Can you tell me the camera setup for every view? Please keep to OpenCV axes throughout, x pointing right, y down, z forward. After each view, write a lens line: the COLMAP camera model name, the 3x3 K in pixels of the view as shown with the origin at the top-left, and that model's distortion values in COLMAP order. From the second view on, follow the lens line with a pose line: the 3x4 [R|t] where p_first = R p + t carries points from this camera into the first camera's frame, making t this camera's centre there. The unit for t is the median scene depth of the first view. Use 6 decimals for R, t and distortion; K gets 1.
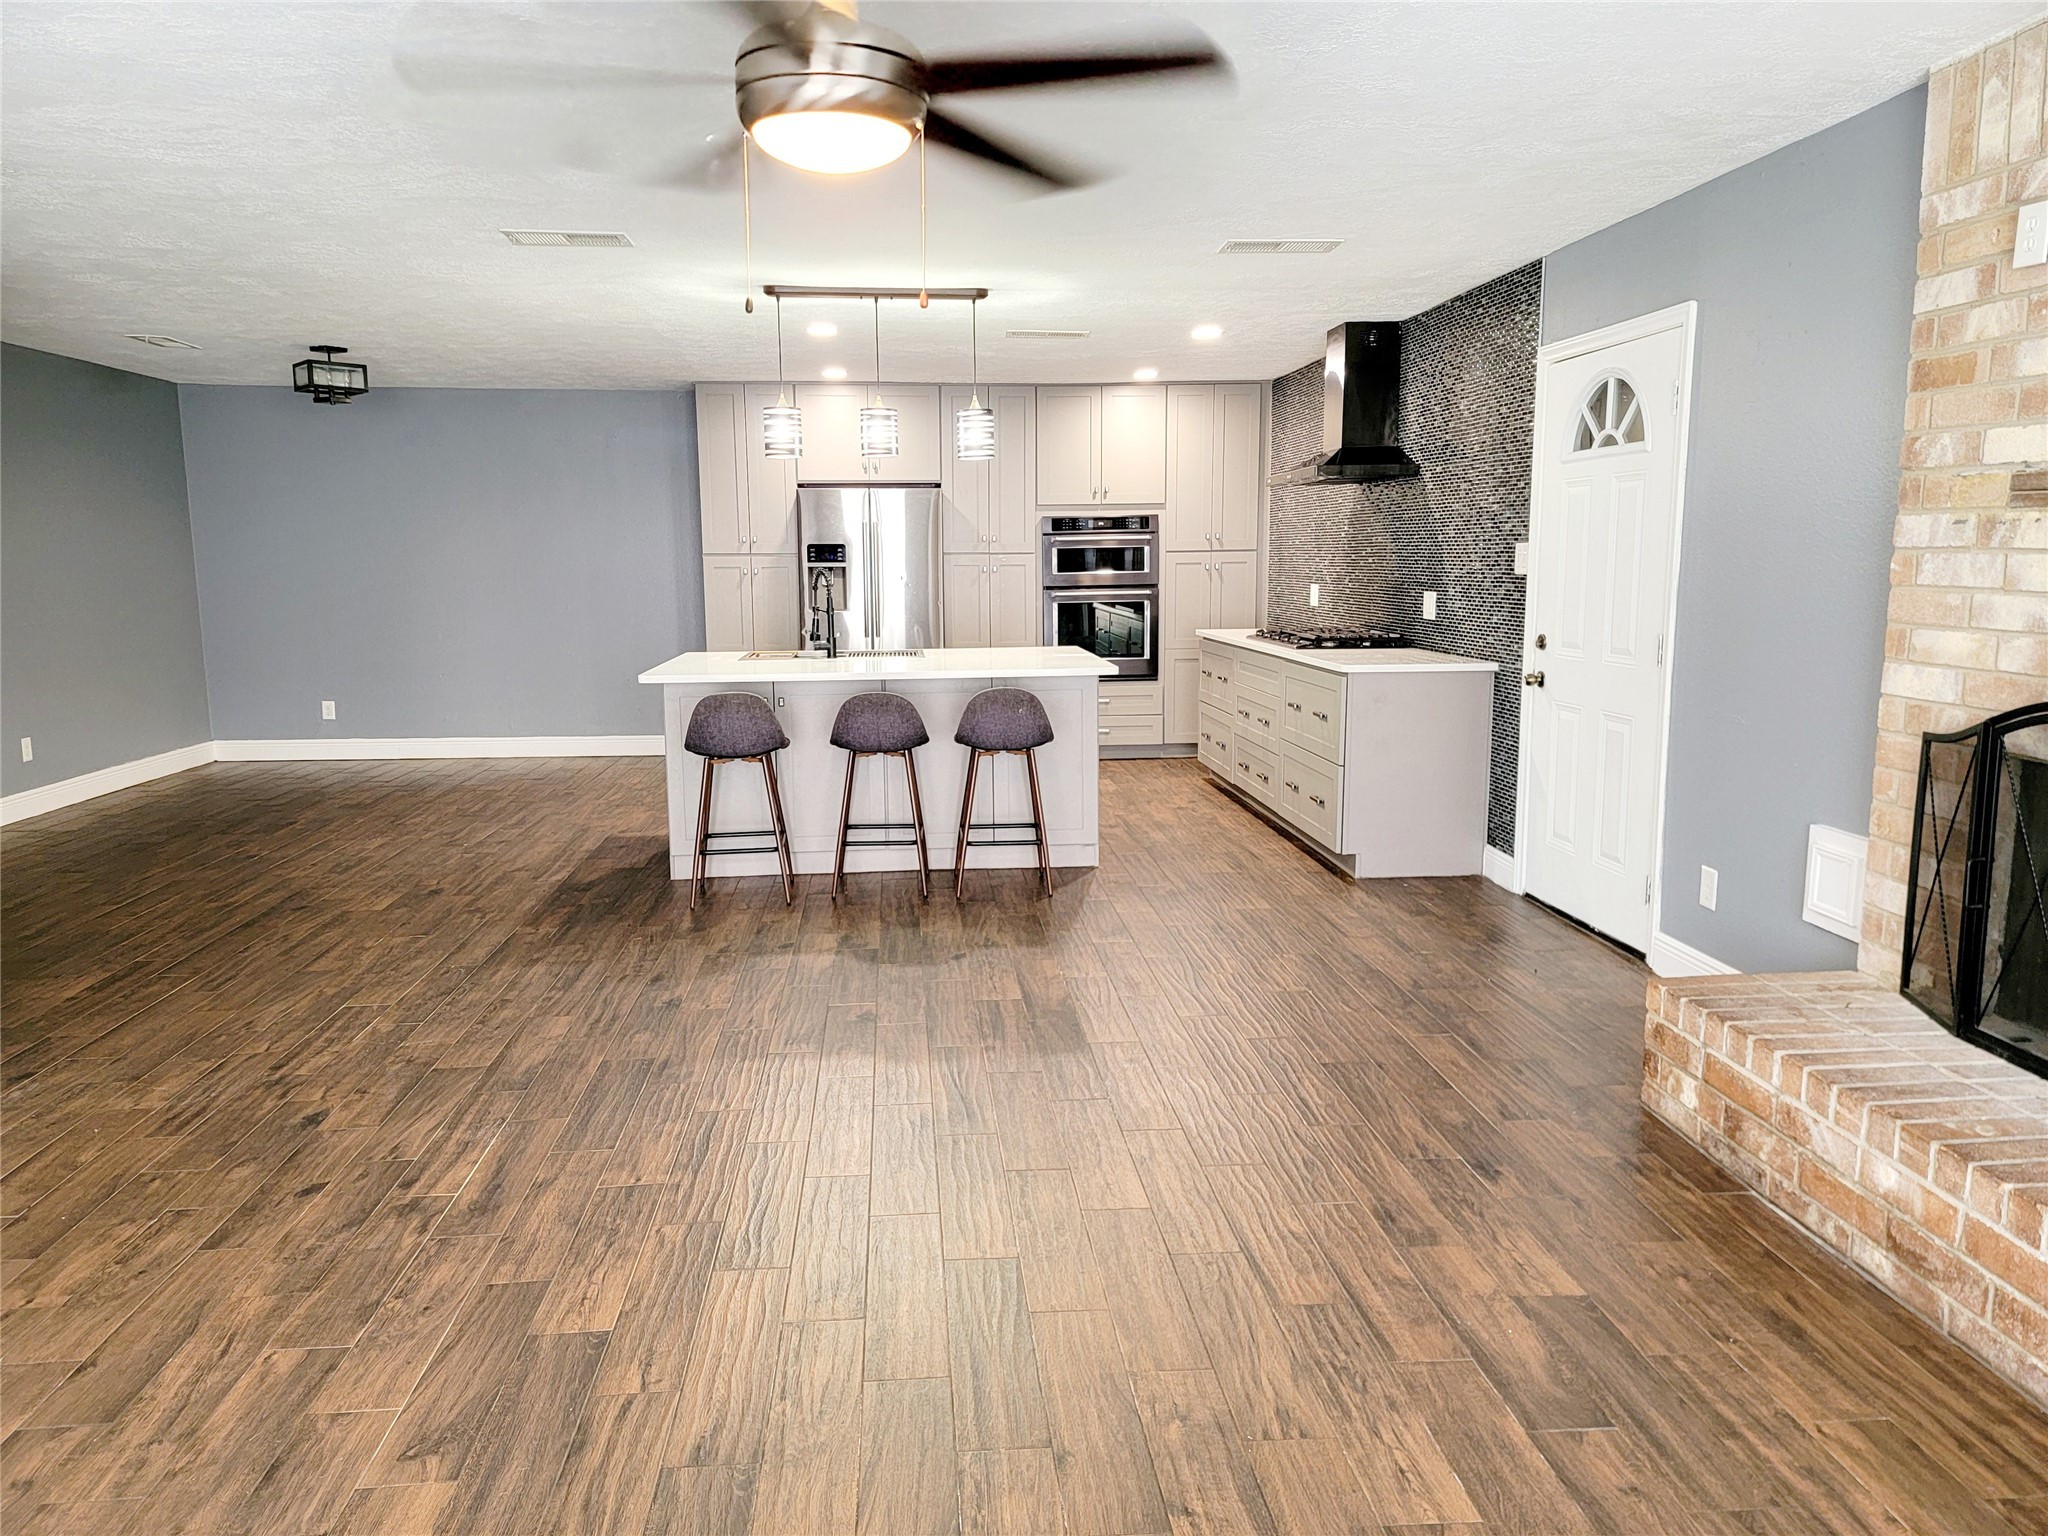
lens RADIAL K [[1443.4, 0, 1024.0], [0, 1443.4, 768.0], [0, 0, 1]] dist [0.092332, -0.074781]
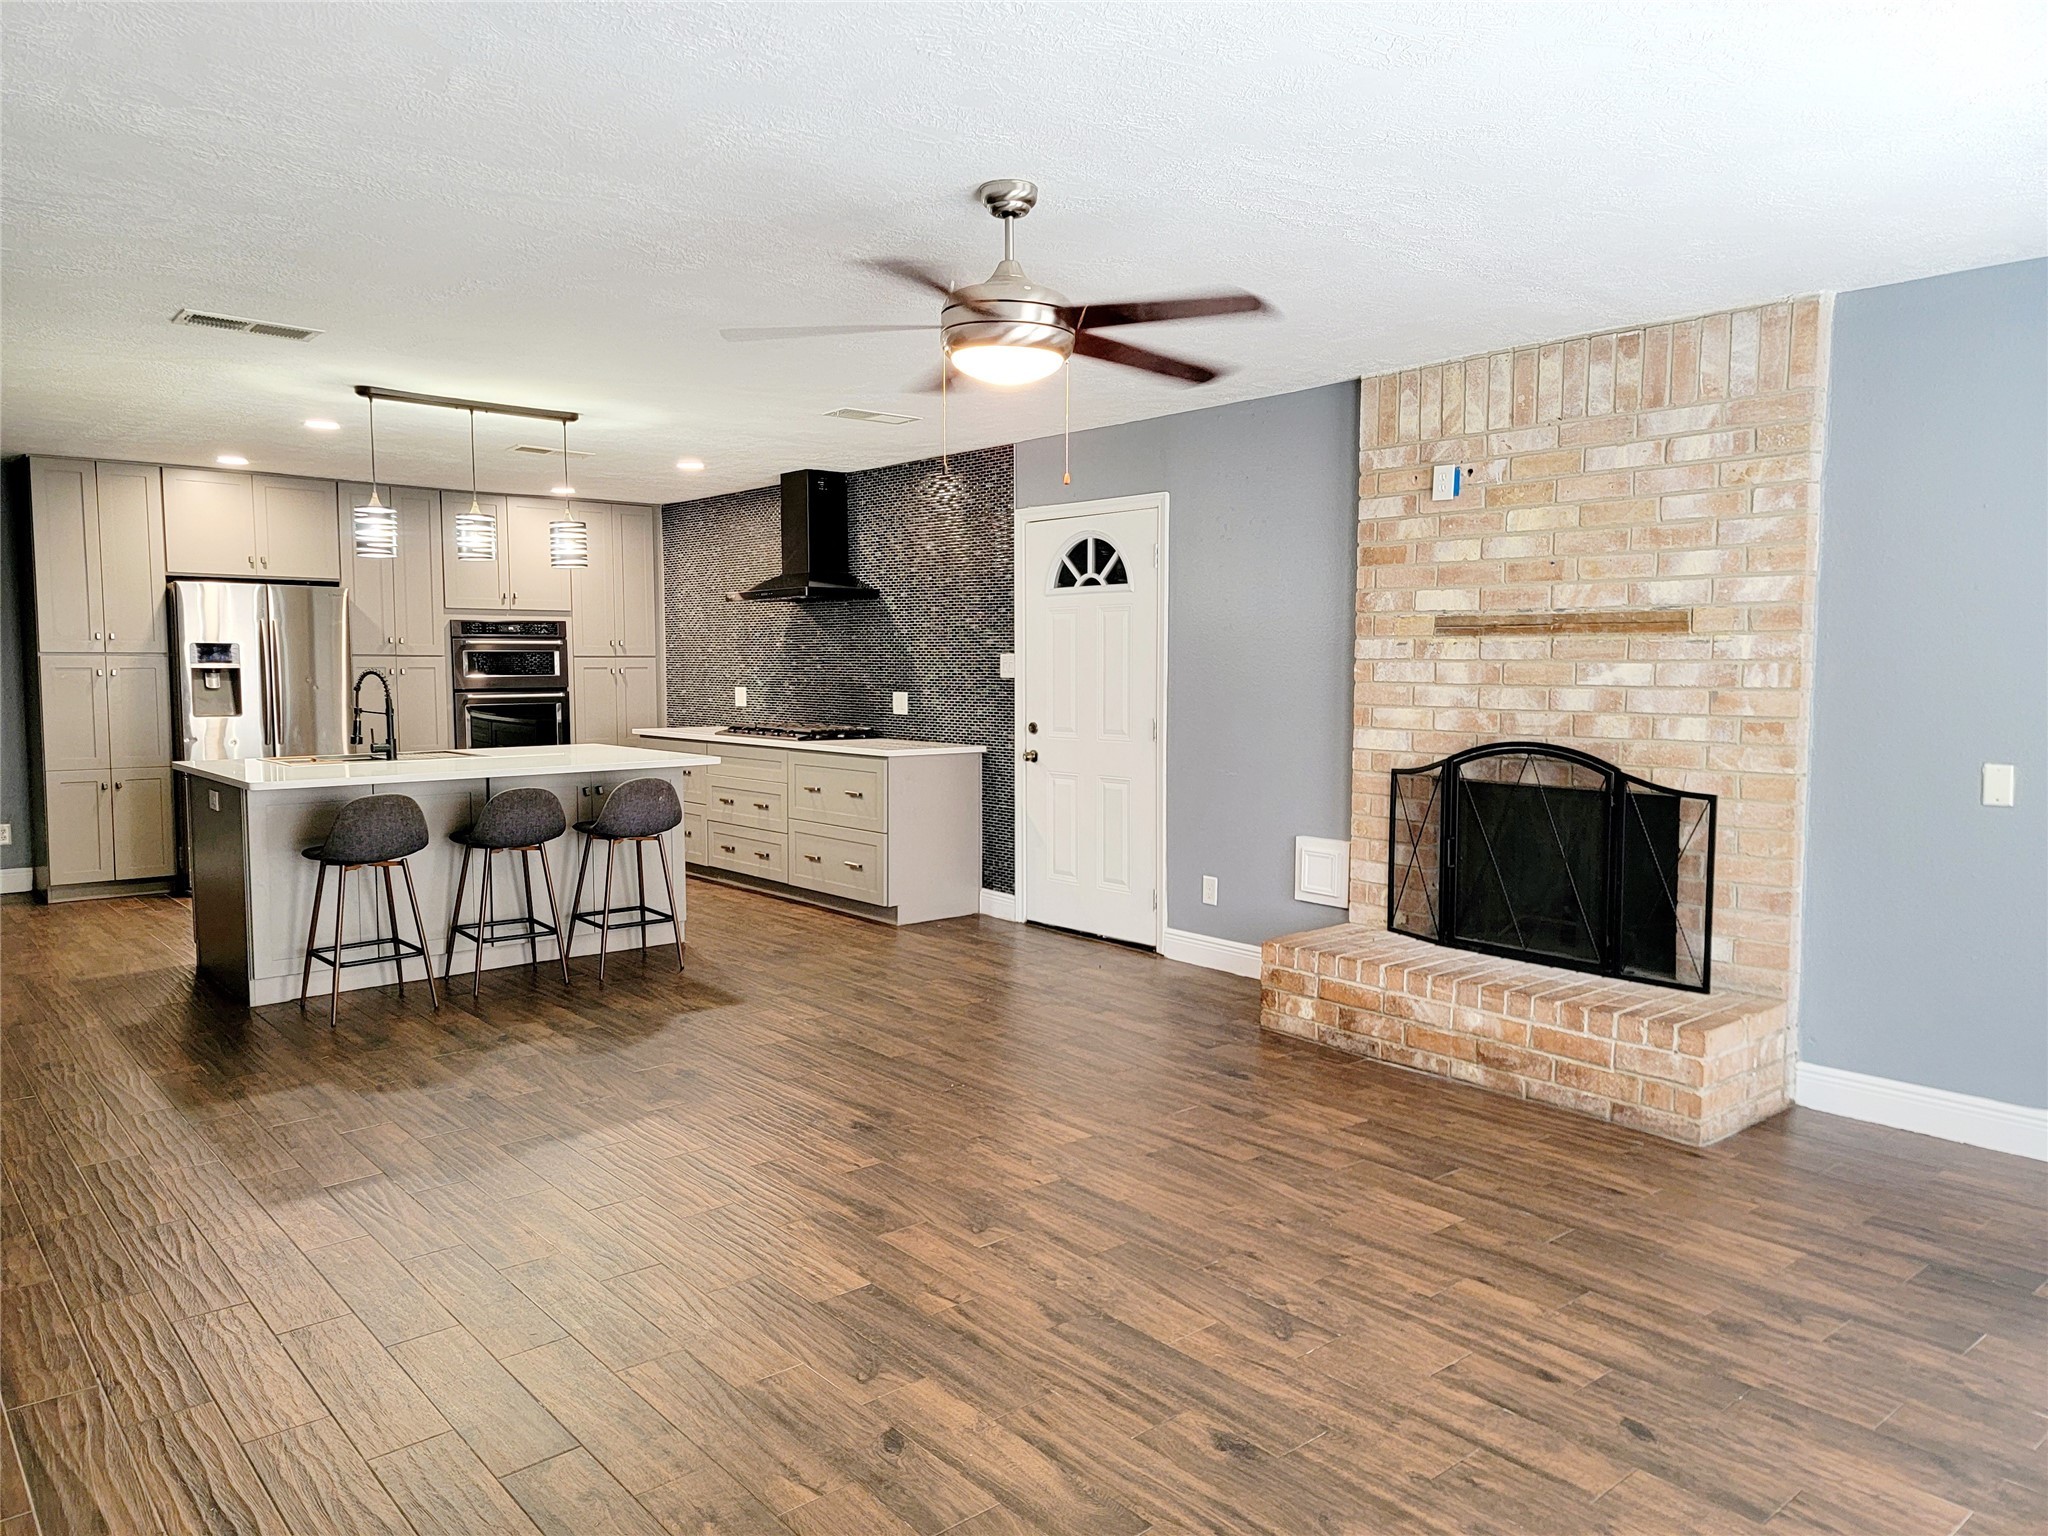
lens RADIAL K [[1422.7, 0, 1024.6], [0, 1422.7, 775.7], [0, 0, 1]] dist [0.088597, -0.003313]
pose [[0.810639, -0.040626, 0.584135, -0.634697], [0.080758, 0.995814, -0.042814, 0.017726], [-0.579950, 0.081880, 0.810527, -0.060111]]
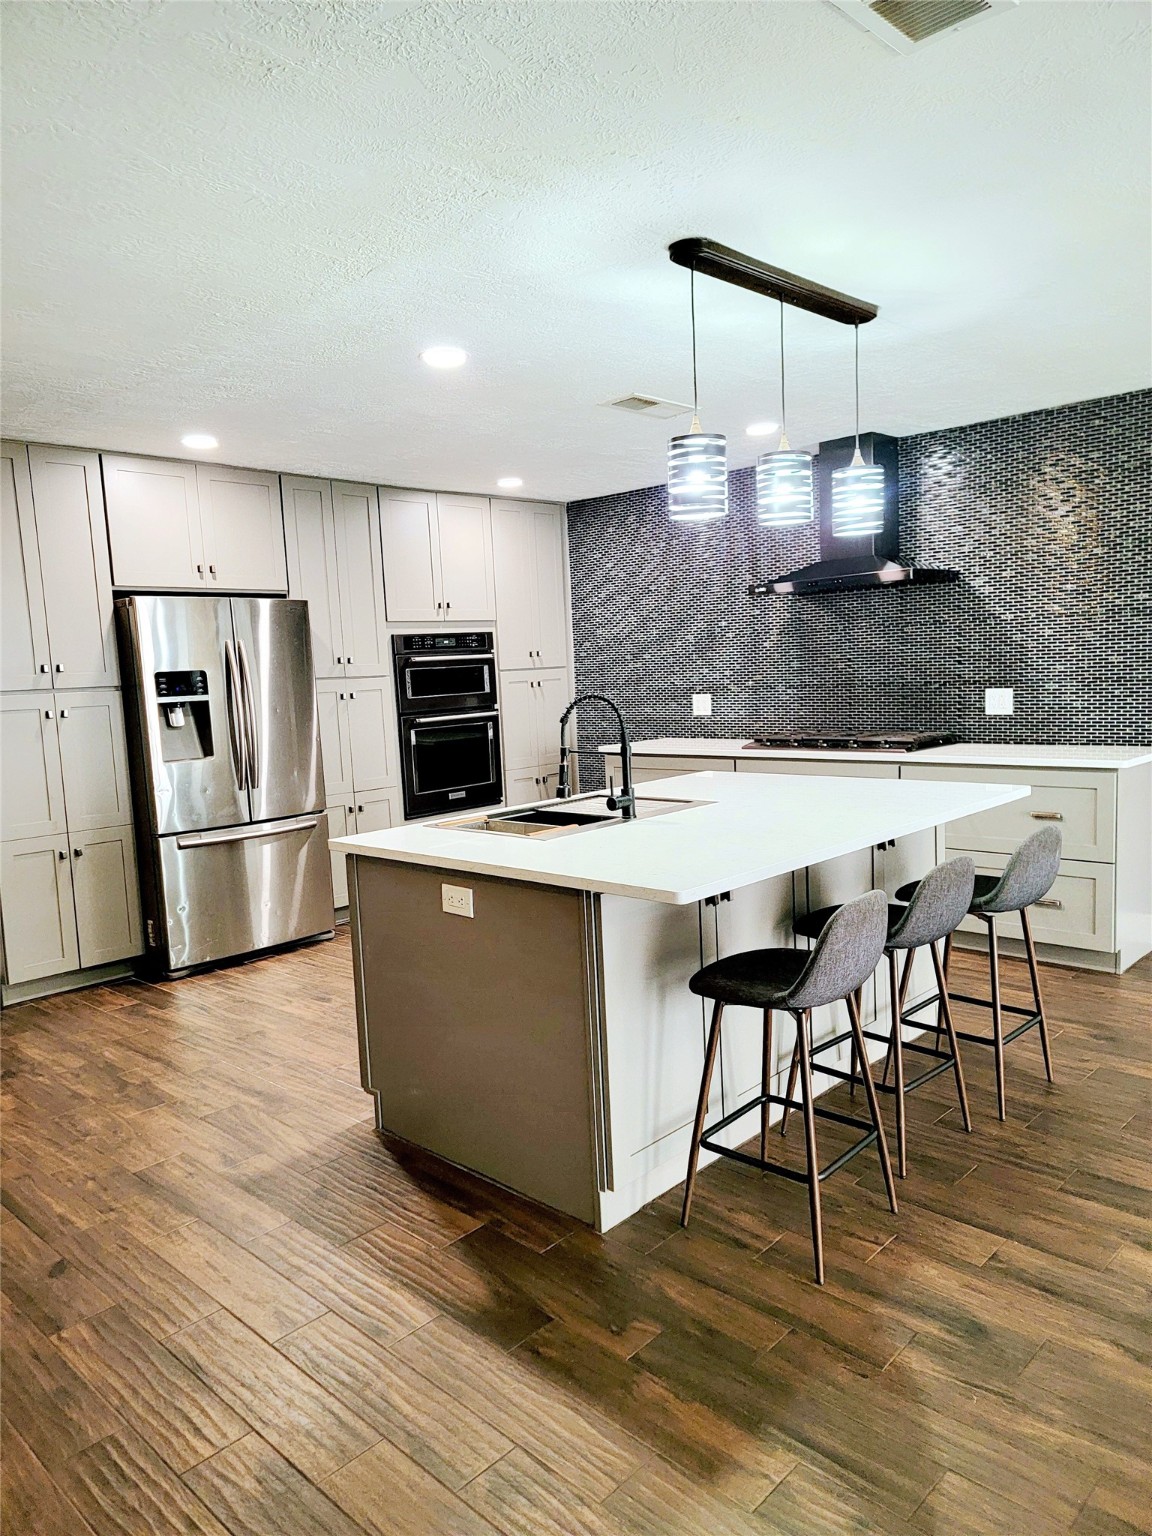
lens RADIAL K [[1082.6, 0, 576.0], [0, 1082.6, 768.0], [0, 0, 1]] dist [0.092332, -0.074781]
pose [[0.742571, -0.090117, 0.663677, -0.882981], [0.137382, 0.990331, -0.019242, -0.166450], [-0.655526, 0.105466, 0.747771, 1.121792]]
